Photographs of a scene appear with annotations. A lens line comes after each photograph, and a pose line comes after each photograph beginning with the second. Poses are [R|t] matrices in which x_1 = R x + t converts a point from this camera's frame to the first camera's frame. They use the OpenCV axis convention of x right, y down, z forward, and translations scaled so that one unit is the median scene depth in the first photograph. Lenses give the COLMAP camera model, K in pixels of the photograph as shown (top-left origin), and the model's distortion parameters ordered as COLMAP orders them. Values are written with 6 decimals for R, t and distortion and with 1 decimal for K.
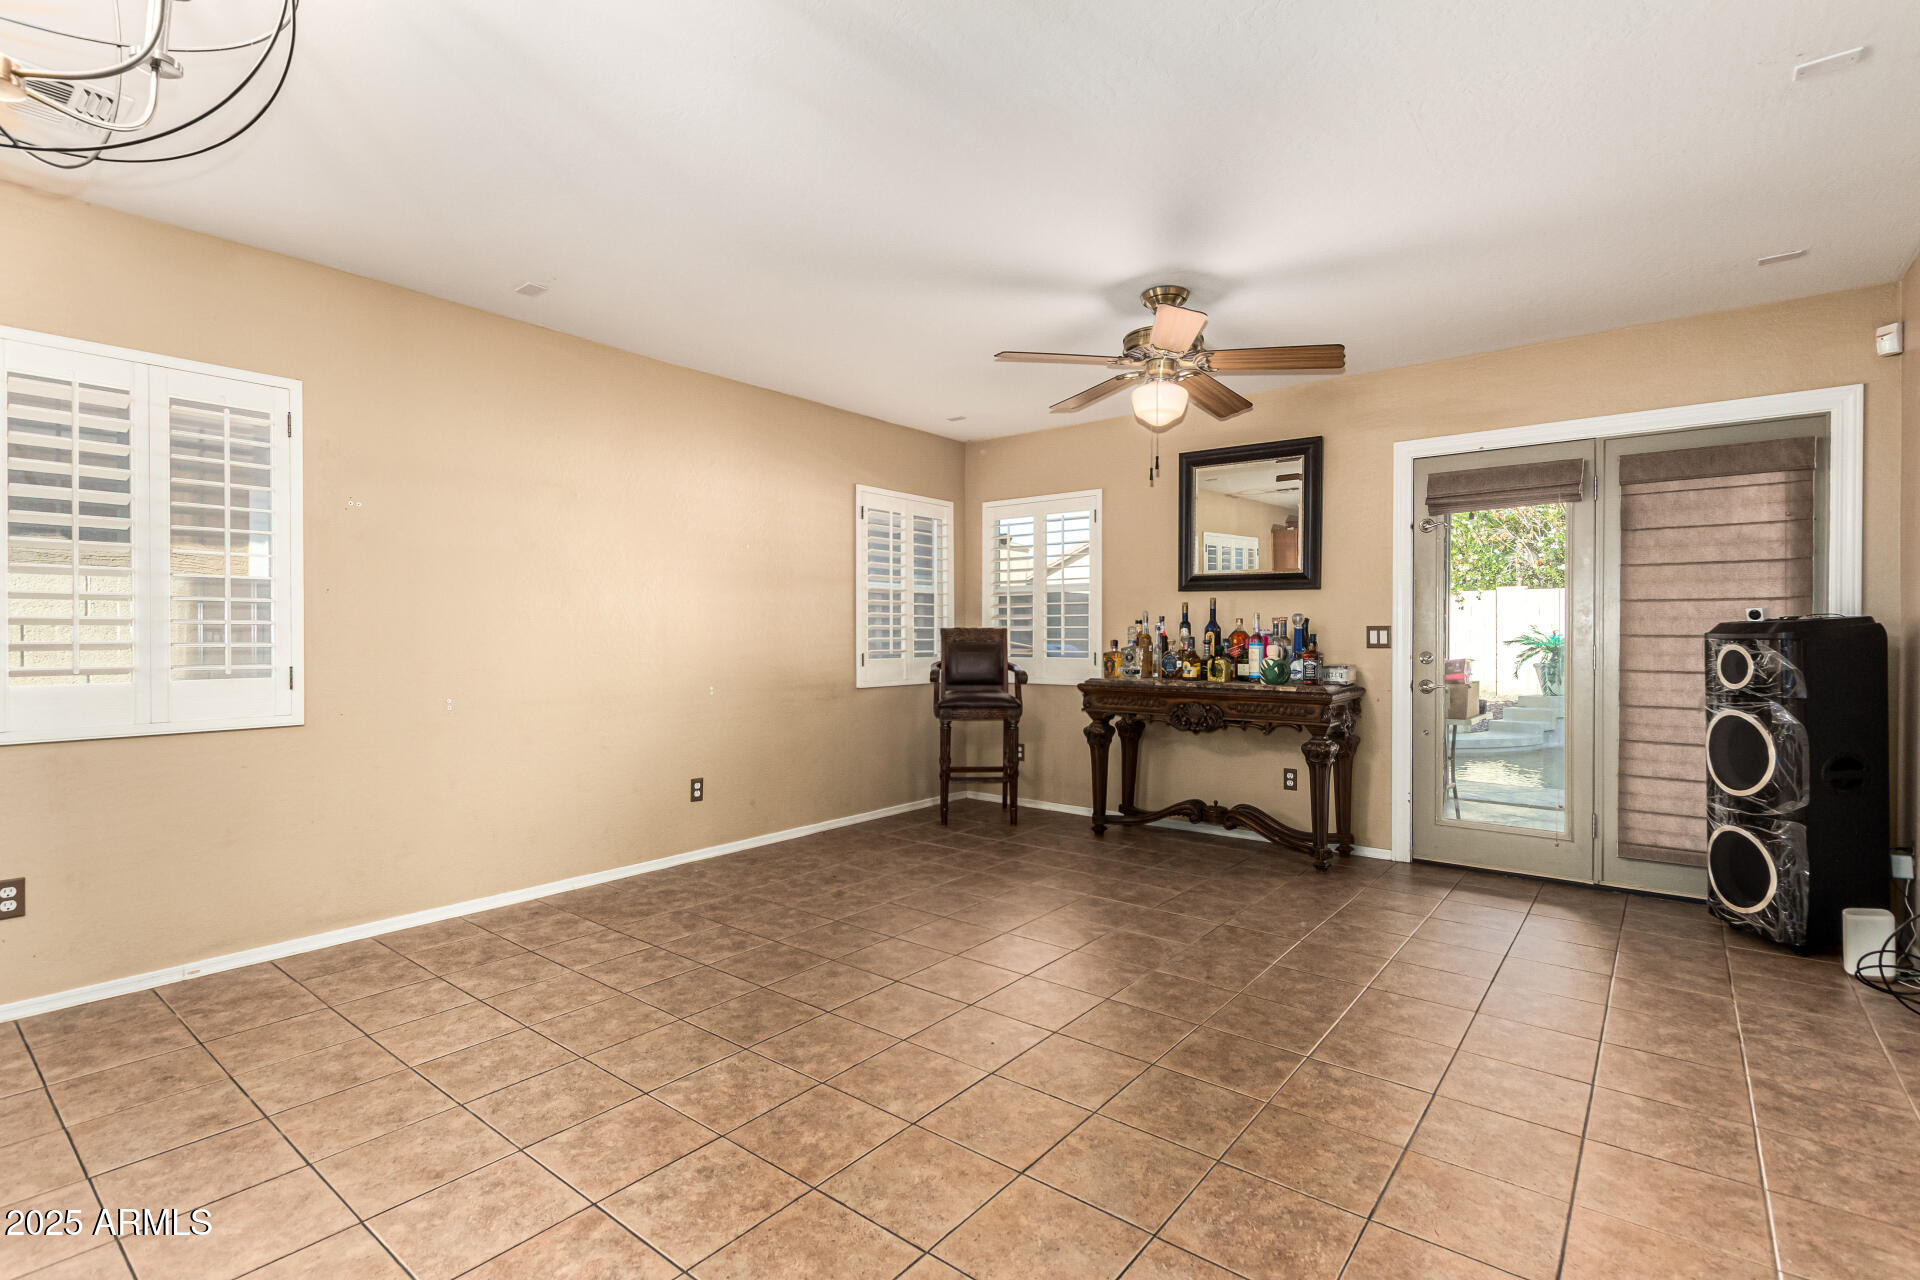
lens RADIAL K [[884.5, 0, 974.6], [0, 884.5, 639.7], [0, 0, 1]] dist [0.000965, -0.001008]
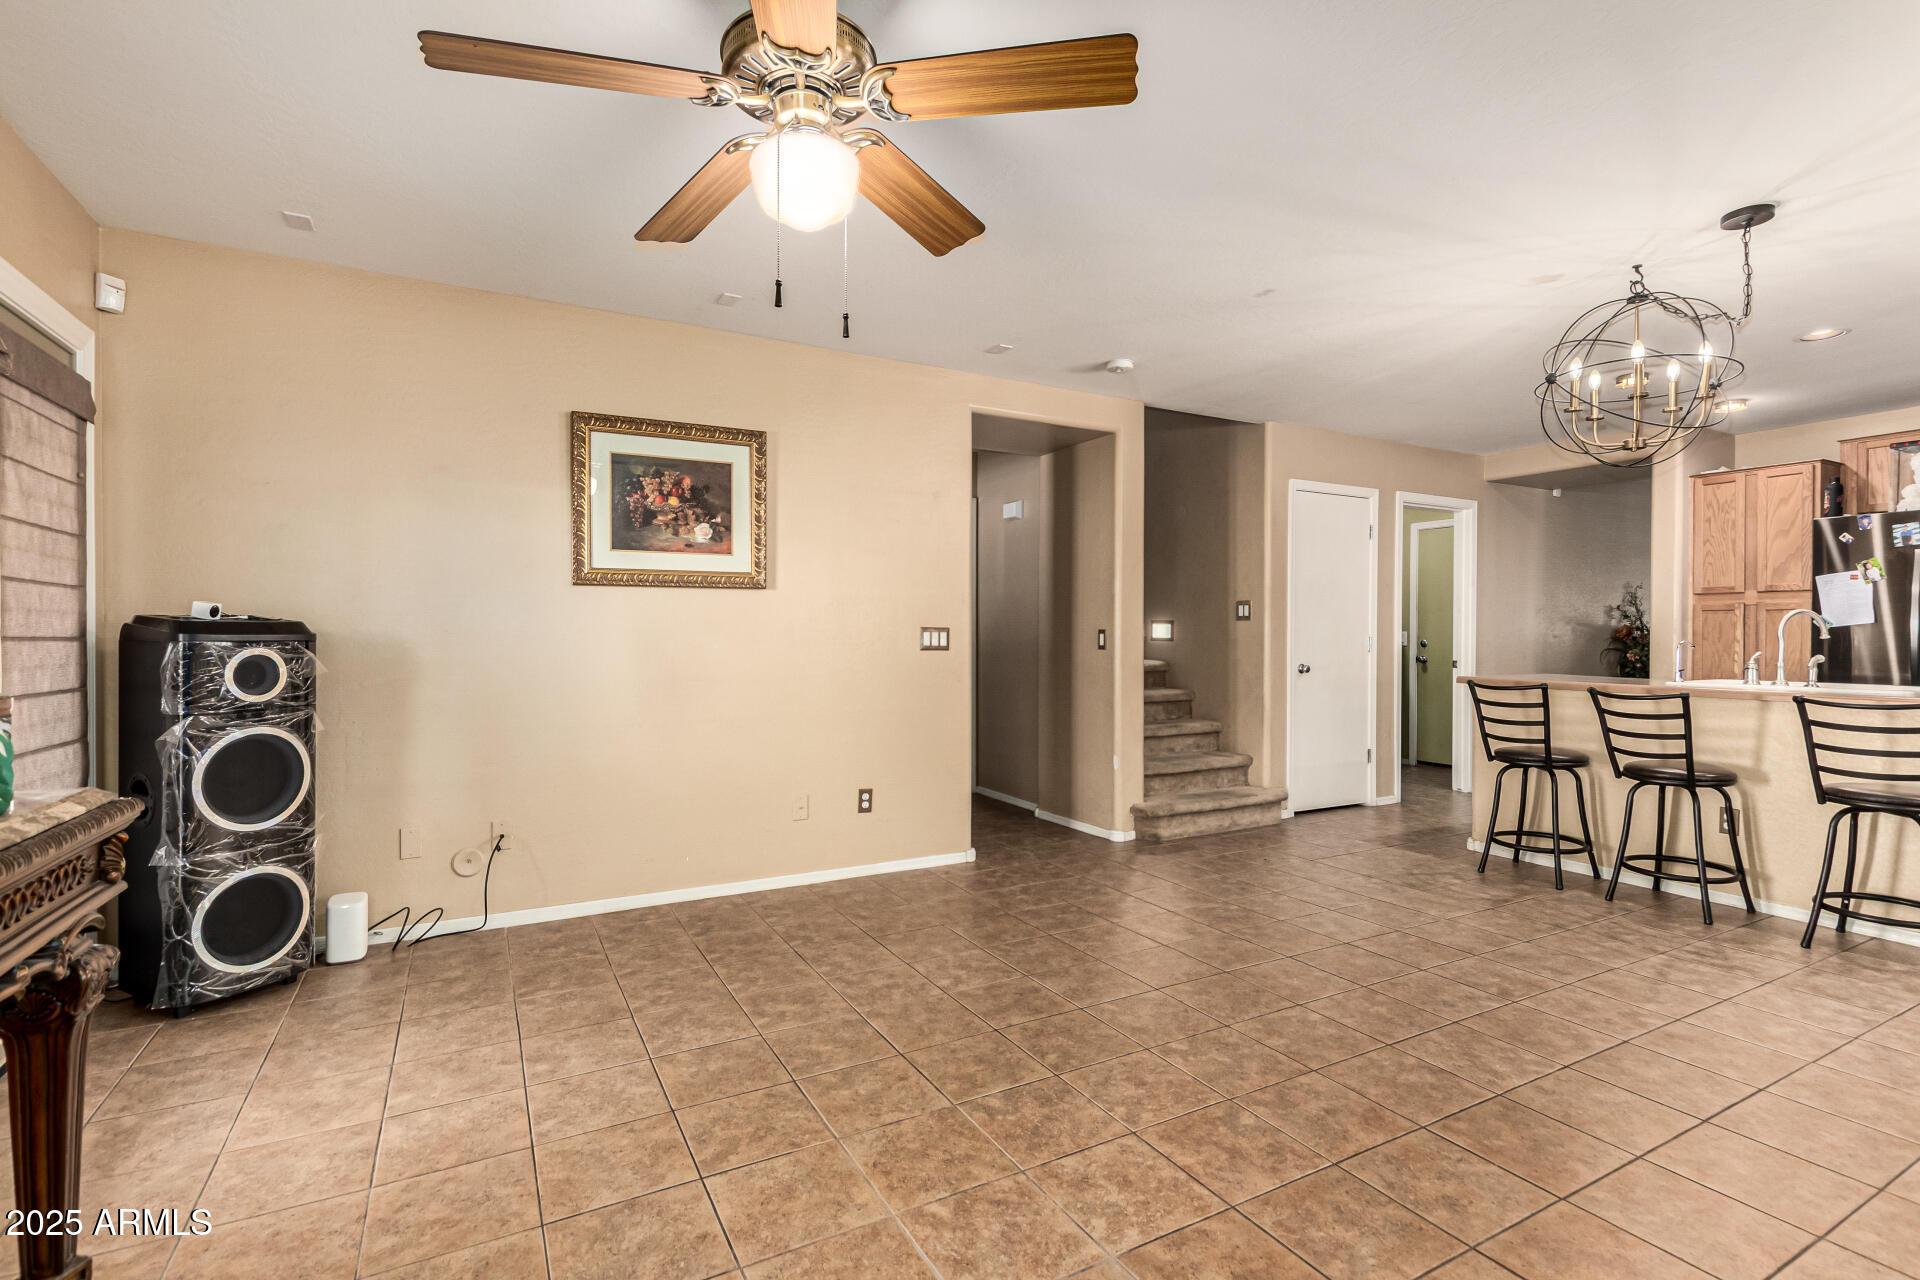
lens RADIAL K [[884.5, 0, 974.6], [0, 884.5, 639.7], [0, 0, 1]] dist [0.000965, -0.001008]
pose [[-0.921918, -0.002501, 0.387377, -0.065093], [0.001930, 0.999937, 0.011049, -0.008387], [-0.387380, 0.010934, -0.921855, 1.176667]]
